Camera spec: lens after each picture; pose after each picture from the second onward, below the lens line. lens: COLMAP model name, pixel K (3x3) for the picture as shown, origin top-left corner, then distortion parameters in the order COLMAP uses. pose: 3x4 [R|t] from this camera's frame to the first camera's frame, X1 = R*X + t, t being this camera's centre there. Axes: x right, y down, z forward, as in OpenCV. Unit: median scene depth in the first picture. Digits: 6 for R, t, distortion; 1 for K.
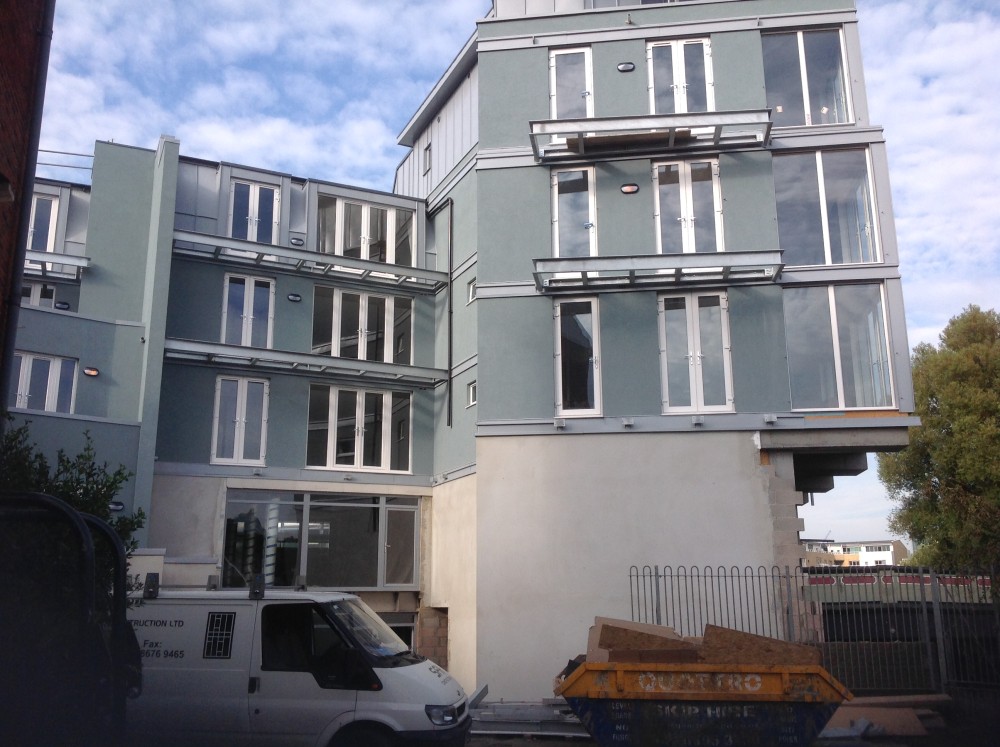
lens RADIAL K [[919.9, 0, 496.5], [0, 919.9, 356.1], [0, 0, 1]] dist [0.117403, -0.234297]
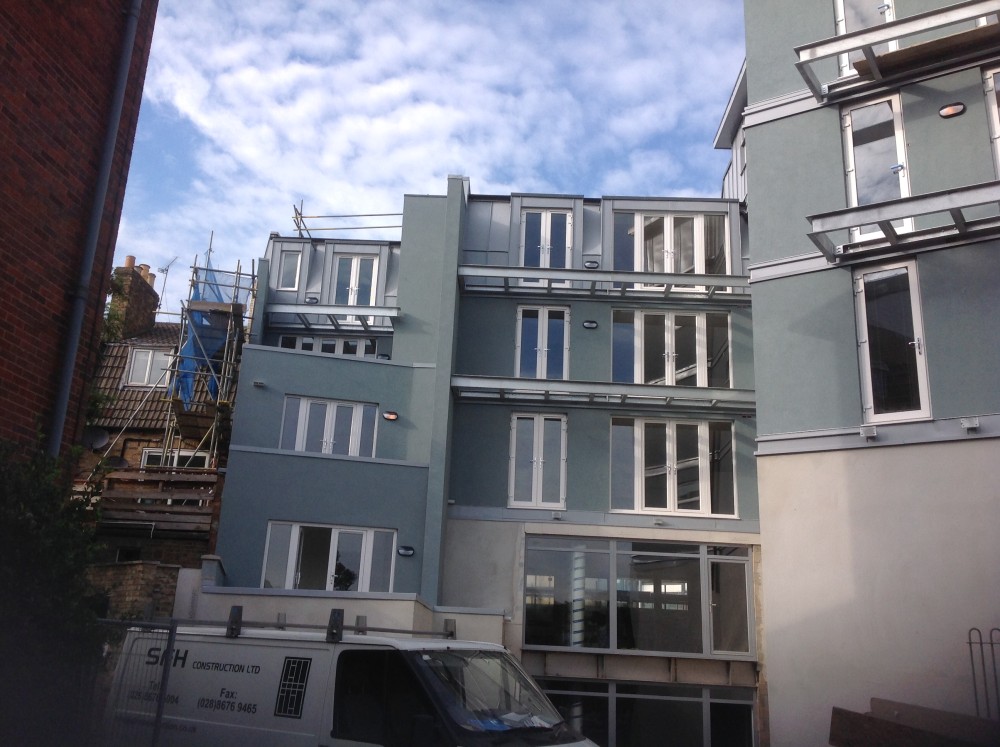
lens RADIAL K [[919.0, 0, 504.9], [0, 919.0, 357.0], [0, 0, 1]] dist [0.096574, -0.209401]
pose [[0.900463, -0.092943, -0.424886, 0.090900], [0.062495, 0.994412, -0.085078, 0.041549], [0.430419, 0.050057, 0.901240, 0.148023]]
